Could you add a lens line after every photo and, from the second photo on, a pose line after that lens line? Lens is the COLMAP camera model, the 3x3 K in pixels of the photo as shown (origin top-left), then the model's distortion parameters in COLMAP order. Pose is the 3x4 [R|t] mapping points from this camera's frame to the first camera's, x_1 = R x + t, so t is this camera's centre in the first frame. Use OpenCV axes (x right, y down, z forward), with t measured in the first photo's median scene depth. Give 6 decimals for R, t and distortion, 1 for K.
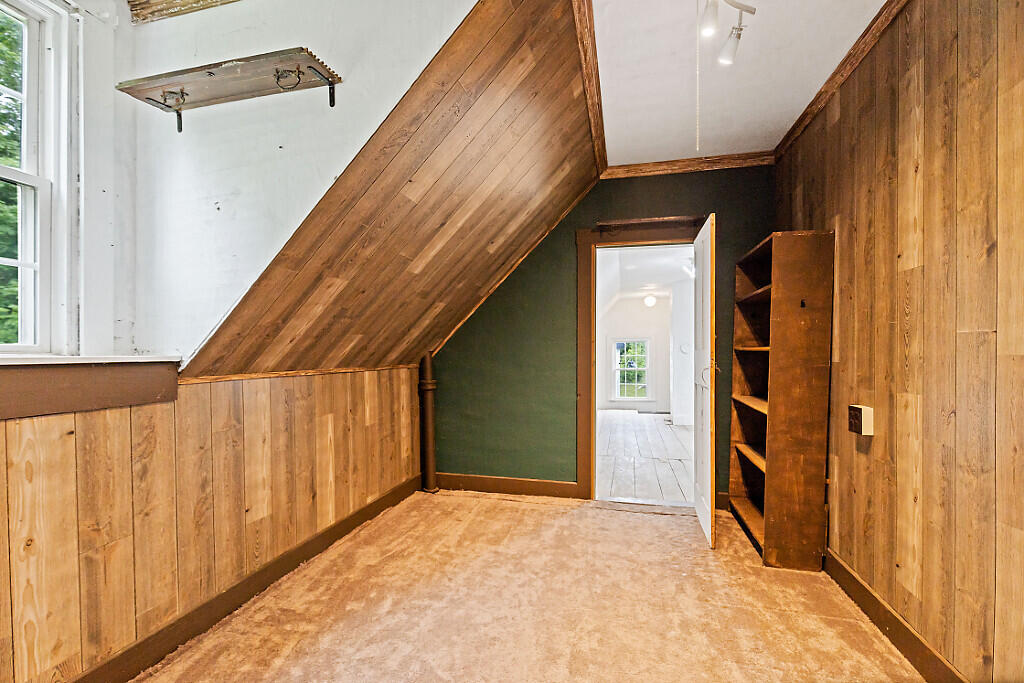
lens RADIAL K [[452.6, 0, 508.2], [0, 452.6, 360.0], [0, 0, 1]] dist [-0.000036, -0.000002]
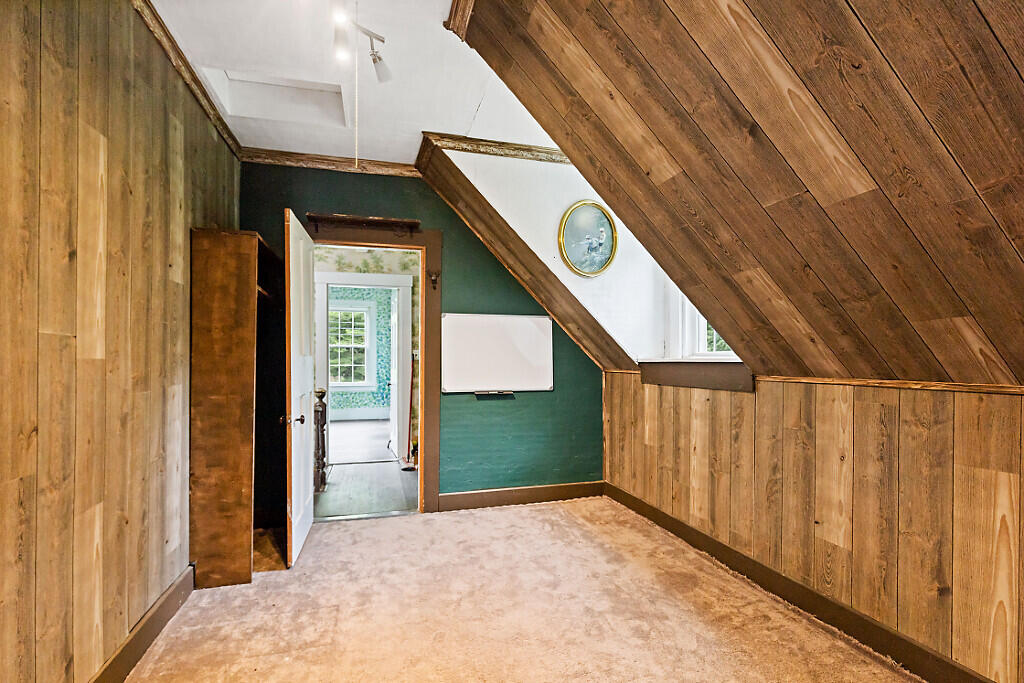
lens RADIAL K [[480.3, 0, 509.6], [0, 480.3, 359.8], [0, 0, 1]] dist [-0.000325, -0.000219]
pose [[-0.863408, 0.004622, -0.504485, 0.543593], [-0.004220, 0.999857, 0.016383, -0.022663], [0.504489, 0.016274, -0.863265, 1.737117]]
